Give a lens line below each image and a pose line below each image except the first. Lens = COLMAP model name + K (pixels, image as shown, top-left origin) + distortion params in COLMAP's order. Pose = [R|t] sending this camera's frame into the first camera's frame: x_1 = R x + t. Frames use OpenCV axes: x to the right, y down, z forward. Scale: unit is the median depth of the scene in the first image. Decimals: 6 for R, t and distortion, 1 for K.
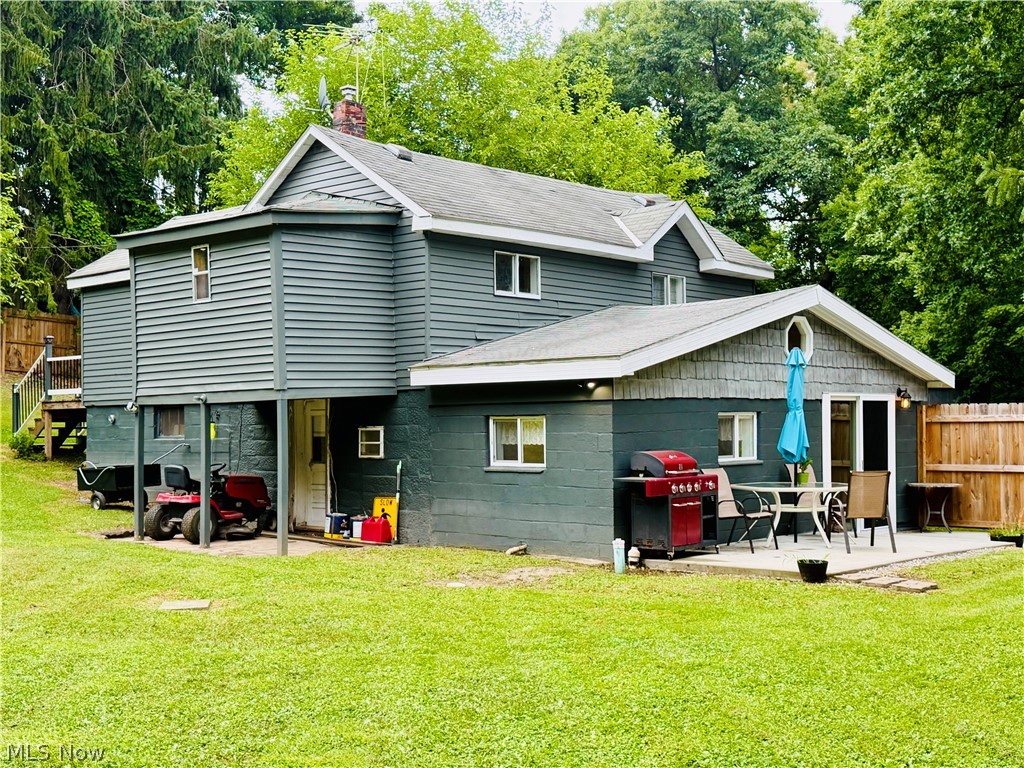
lens RADIAL K [[1311.9, 0, 513.6], [0, 1311.9, 386.3], [0, 0, 1]] dist [0.005028, 0.000000]
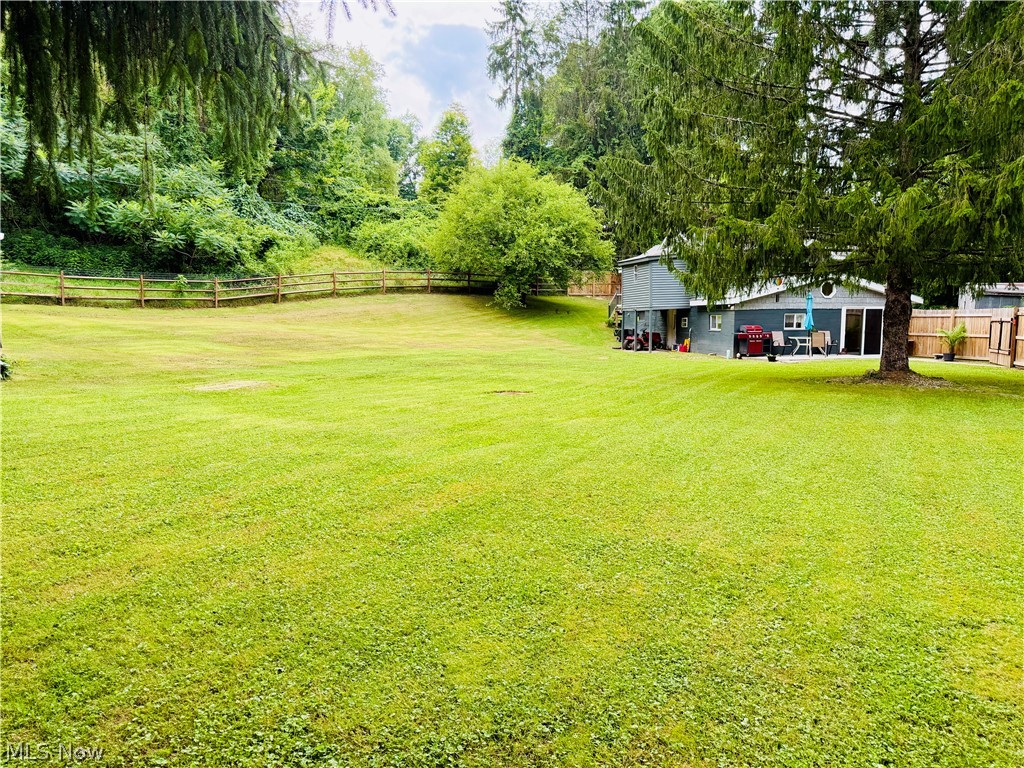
lens RADIAL K [[723.0, 0, 511.2], [0, 723.0, 390.0], [0, 0, 1]] dist [0.050869, -0.066092]
pose [[0.825513, 0.062217, -0.560944, 0.583133], [0.013044, 0.991536, 0.129172, -0.031732], [0.564233, -0.113950, 0.817714, -0.794857]]
